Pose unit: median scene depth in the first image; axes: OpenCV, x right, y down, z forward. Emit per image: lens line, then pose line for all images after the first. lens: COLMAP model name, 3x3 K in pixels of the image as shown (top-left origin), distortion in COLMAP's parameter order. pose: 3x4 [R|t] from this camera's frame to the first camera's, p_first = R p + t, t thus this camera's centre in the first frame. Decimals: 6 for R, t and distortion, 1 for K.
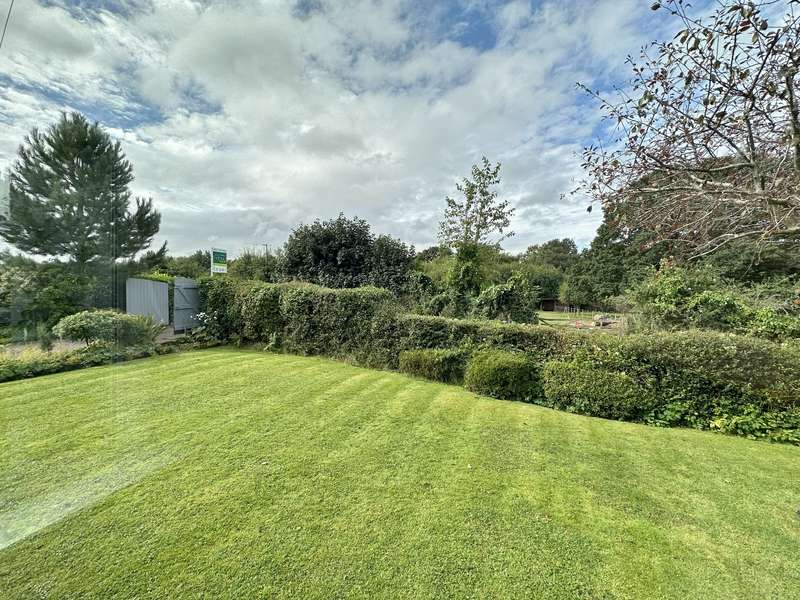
lens RADIAL K [[318.3, 0, 400.7], [0, 318.3, 298.8], [0, 0, 1]] dist [0.000203, 0.000684]
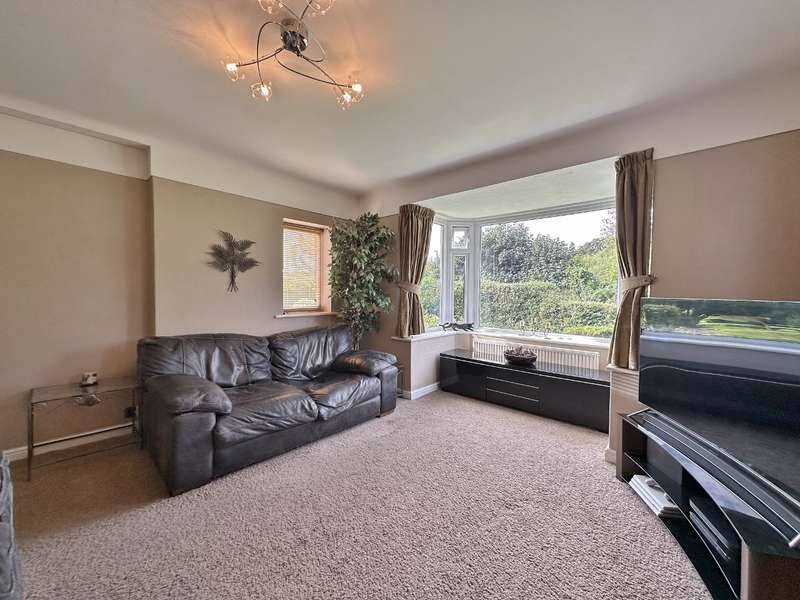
lens RADIAL K [[318.3, 0, 399.2], [0, 318.3, 298.9], [0, 0, 1]] dist [0.000203, 0.000684]
pose [[0.897028, -0.000756, -0.441972, -0.013057], [0.002083, 0.999995, 0.002517, 0.015366], [0.441968, -0.003178, 0.897025, -0.216605]]
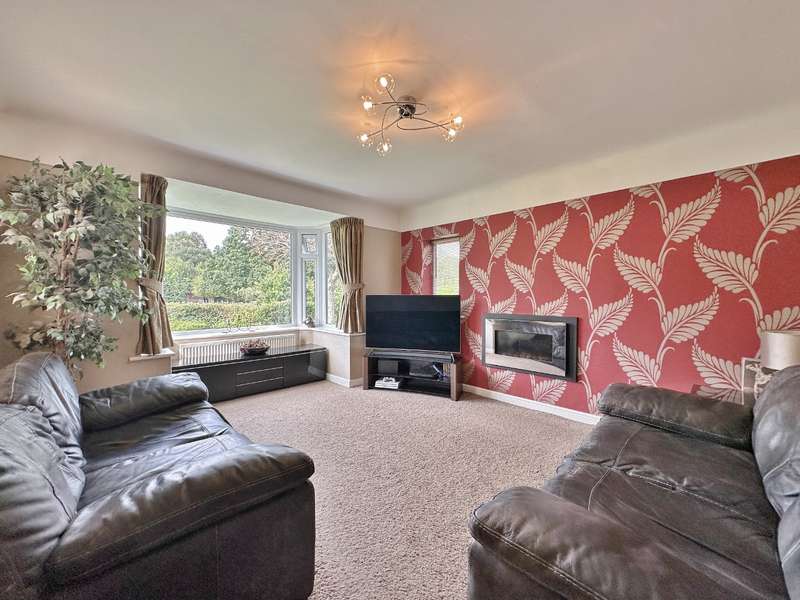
lens RADIAL K [[318.3, 0, 395.2], [0, 318.3, 301.0], [0, 0, 1]] dist [0.000203, 0.000684]
pose [[0.503262, -0.041349, 0.863144, -0.166666], [0.019244, 0.999143, 0.036644, 0.012099], [-0.863920, -0.001831, 0.503626, -0.207614]]
